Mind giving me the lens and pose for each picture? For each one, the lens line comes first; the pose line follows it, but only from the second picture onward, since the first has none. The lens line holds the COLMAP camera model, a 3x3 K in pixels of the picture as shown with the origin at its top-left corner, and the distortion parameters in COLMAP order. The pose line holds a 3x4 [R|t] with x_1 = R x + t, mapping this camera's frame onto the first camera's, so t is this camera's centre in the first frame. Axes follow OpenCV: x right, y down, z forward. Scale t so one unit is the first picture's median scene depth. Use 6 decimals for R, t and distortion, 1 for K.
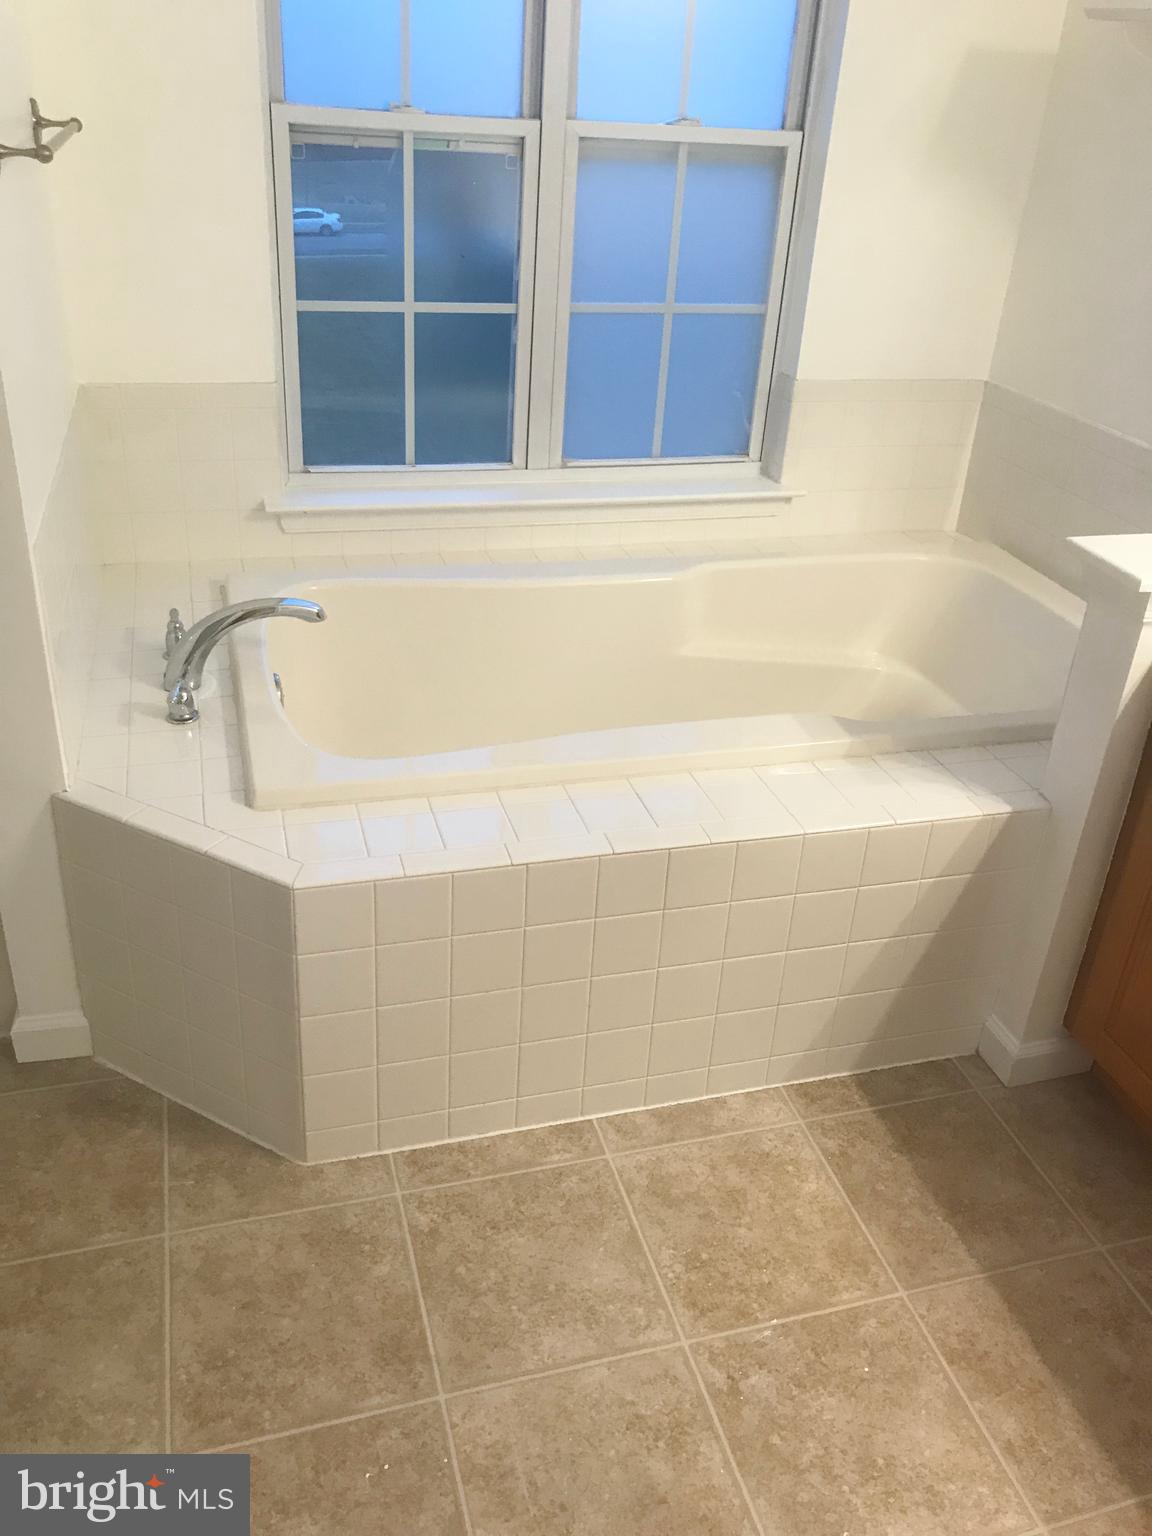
lens RADIAL K [[1285.7, 0, 611.7], [0, 1285.7, 734.5], [0, 0, 1]] dist [0.013709, -0.009732]
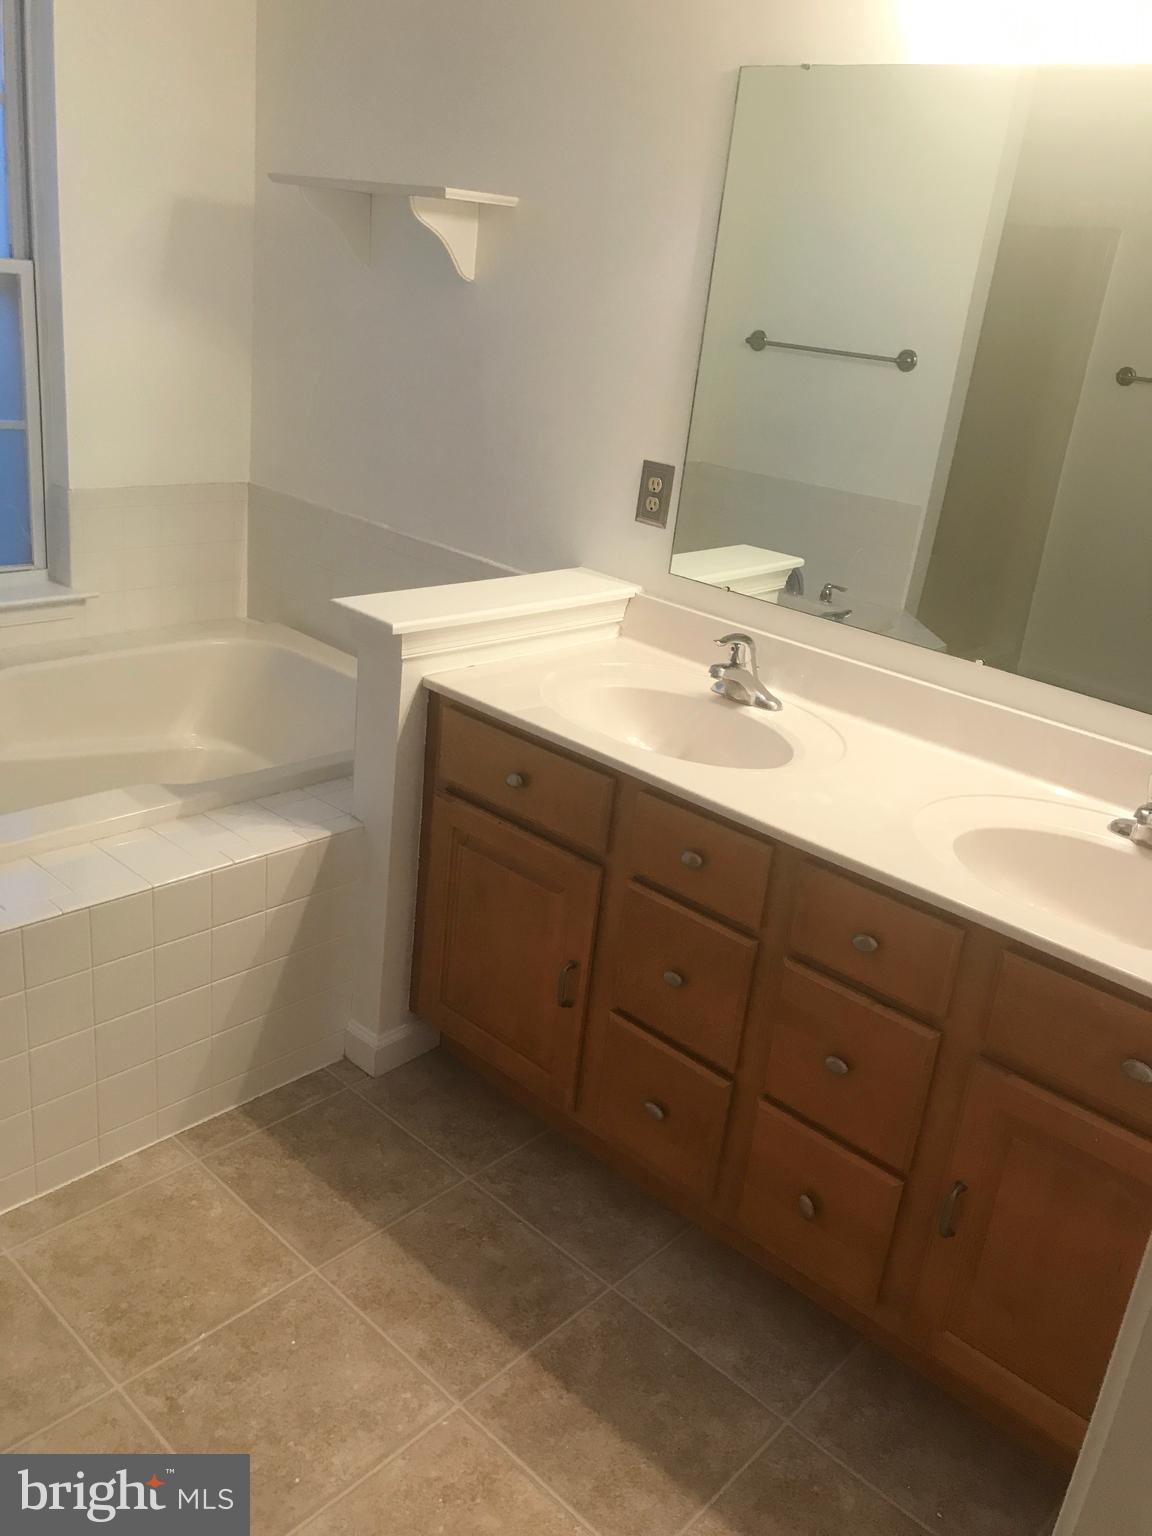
lens RADIAL K [[1222.6, 0, 609.6], [0, 1222.6, 764.5], [0, 0, 1]] dist [0.011104, 0.000985]
pose [[0.855079, -0.156070, 0.494451, -0.014908], [0.183898, 0.982915, -0.007772, 0.051026], [-0.484790, 0.097574, 0.869171, -0.100786]]
